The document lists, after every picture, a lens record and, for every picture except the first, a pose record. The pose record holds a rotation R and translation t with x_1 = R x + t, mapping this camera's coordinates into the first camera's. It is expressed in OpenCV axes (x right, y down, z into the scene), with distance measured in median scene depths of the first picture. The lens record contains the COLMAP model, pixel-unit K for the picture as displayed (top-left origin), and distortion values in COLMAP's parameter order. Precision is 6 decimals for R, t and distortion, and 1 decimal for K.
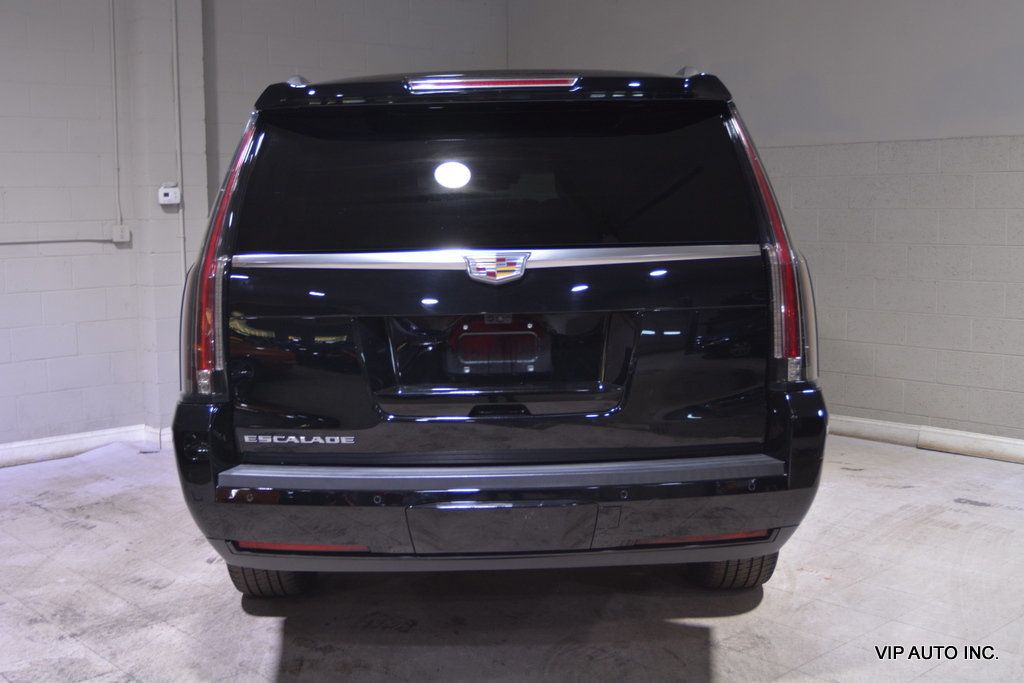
lens RADIAL K [[1130.1, 0, 514.5], [0, 1130.1, 341.1], [0, 0, 1]] dist [-0.059653, 0.000000]
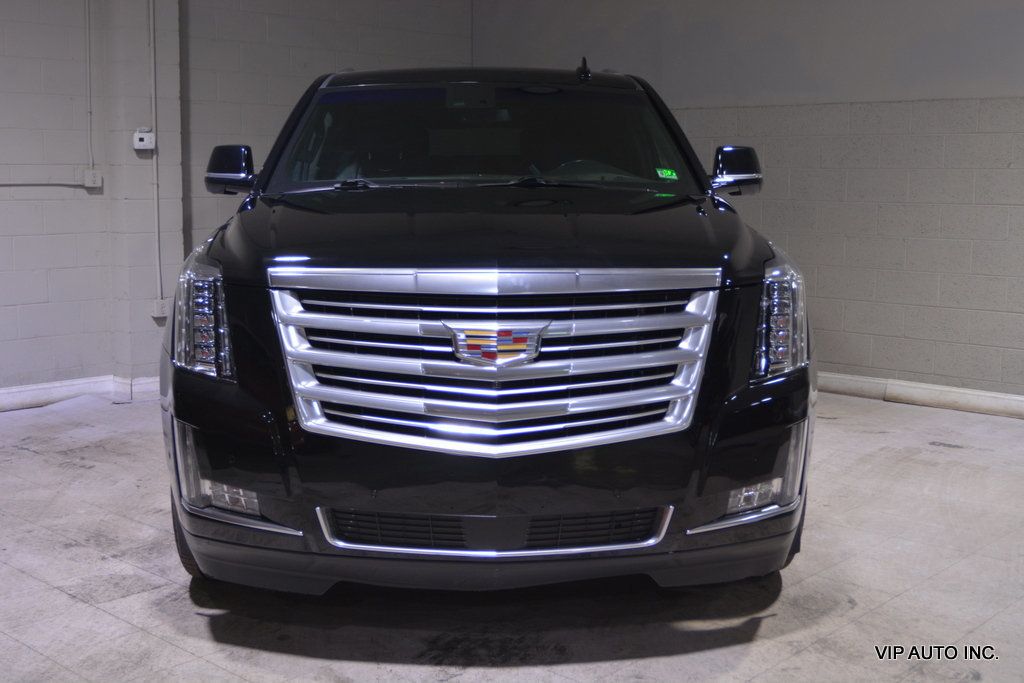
lens RADIAL K [[1197.1, 0, 510.9], [0, 1197.1, 341.1], [0, 0, 1]] dist [-0.063641, 0.000000]
pose [[0.996725, 0.008217, 0.080452, -0.074380], [-0.009421, 0.999849, 0.014602, 0.028807], [-0.080320, -0.015312, 0.996652, -0.065177]]
